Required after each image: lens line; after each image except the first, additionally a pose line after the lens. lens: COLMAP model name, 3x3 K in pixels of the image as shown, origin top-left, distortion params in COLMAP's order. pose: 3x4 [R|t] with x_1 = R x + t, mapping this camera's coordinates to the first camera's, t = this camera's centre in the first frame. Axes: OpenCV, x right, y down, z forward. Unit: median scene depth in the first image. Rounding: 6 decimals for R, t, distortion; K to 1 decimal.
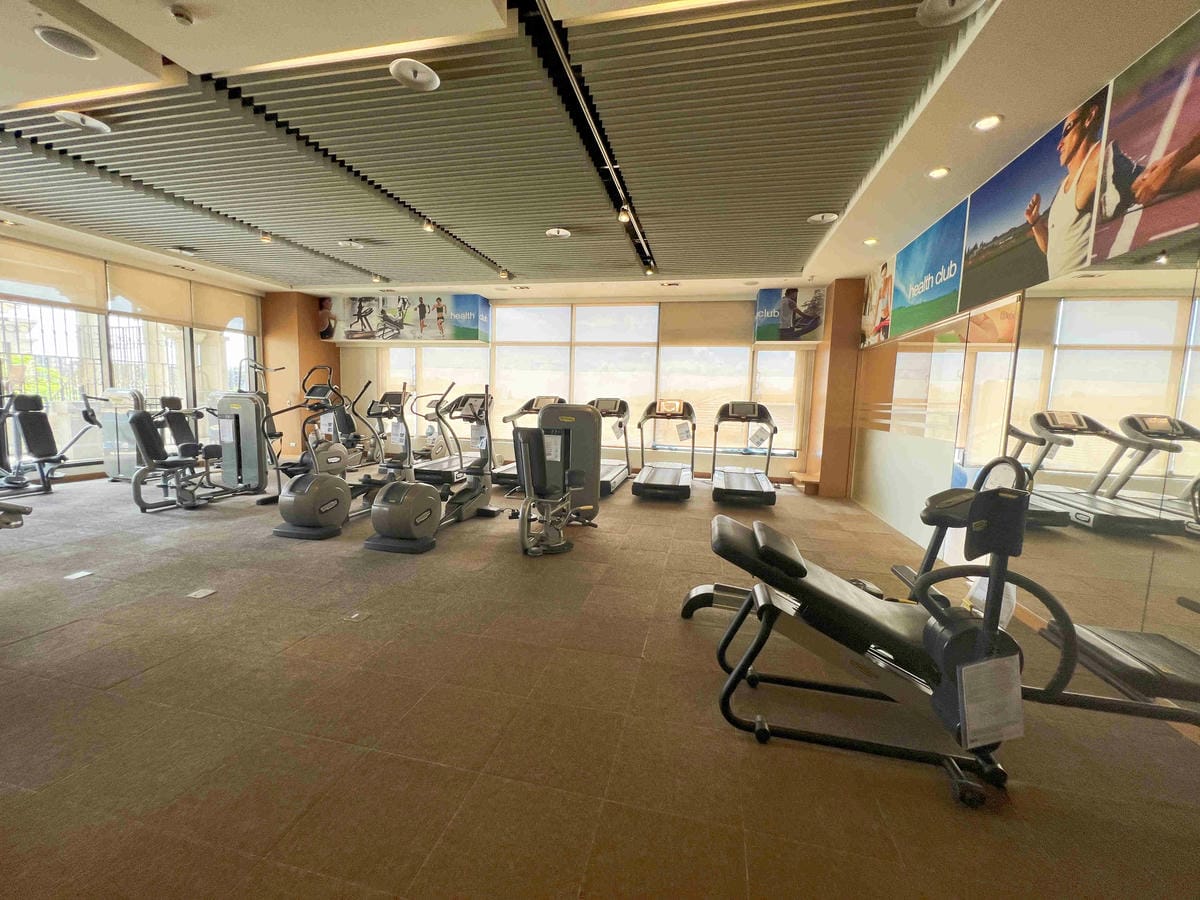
lens RADIAL K [[482.3, 0, 599.9], [0, 482.3, 449.5], [0, 0, 1]] dist [0.000826, -0.000171]
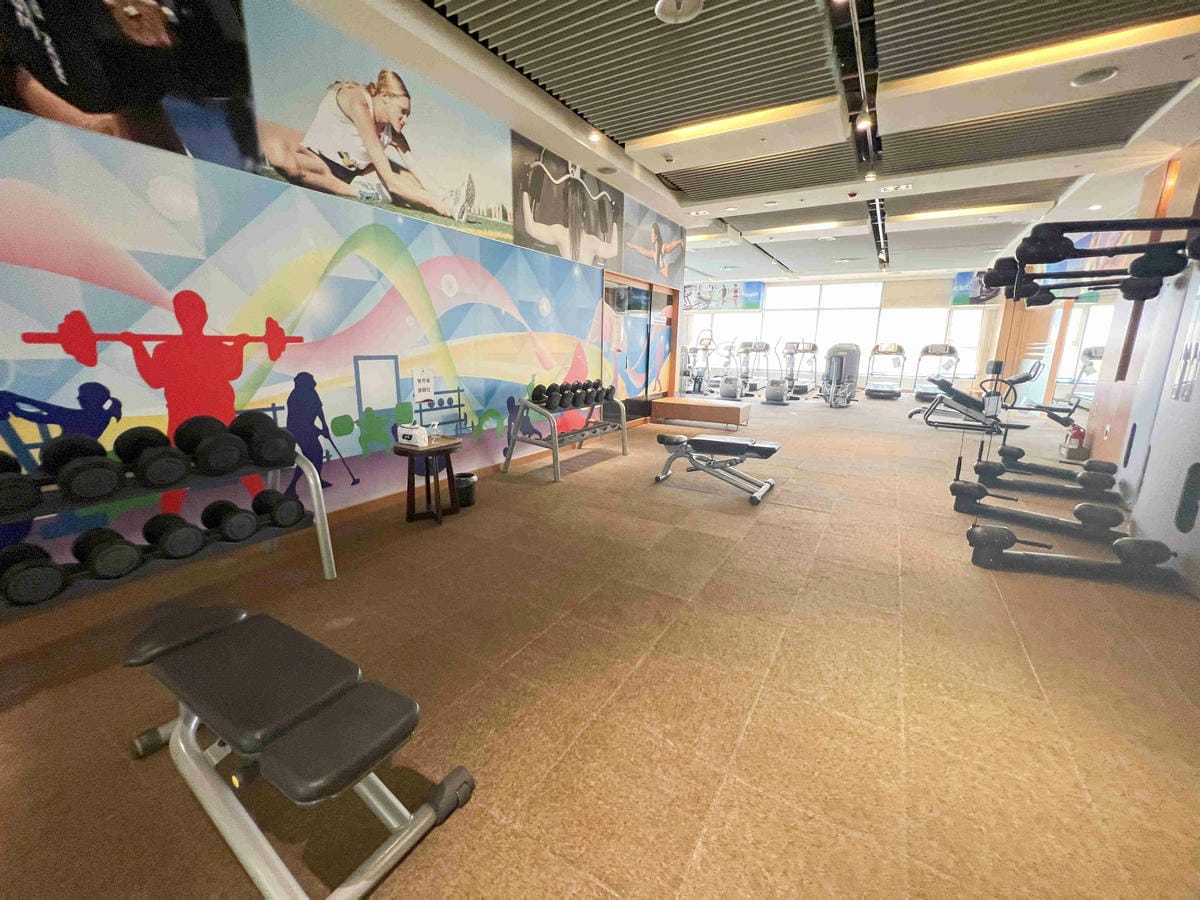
lens RADIAL K [[482.3, 0, 599.1], [0, 482.3, 450.5], [0, 0, 1]] dist [0.000826, -0.000171]
pose [[0.950391, 0.052275, -0.306635, -0.280453], [-0.017305, 0.993137, 0.115672, 0.091735], [0.310577, -0.104627, 0.944772, -0.949996]]
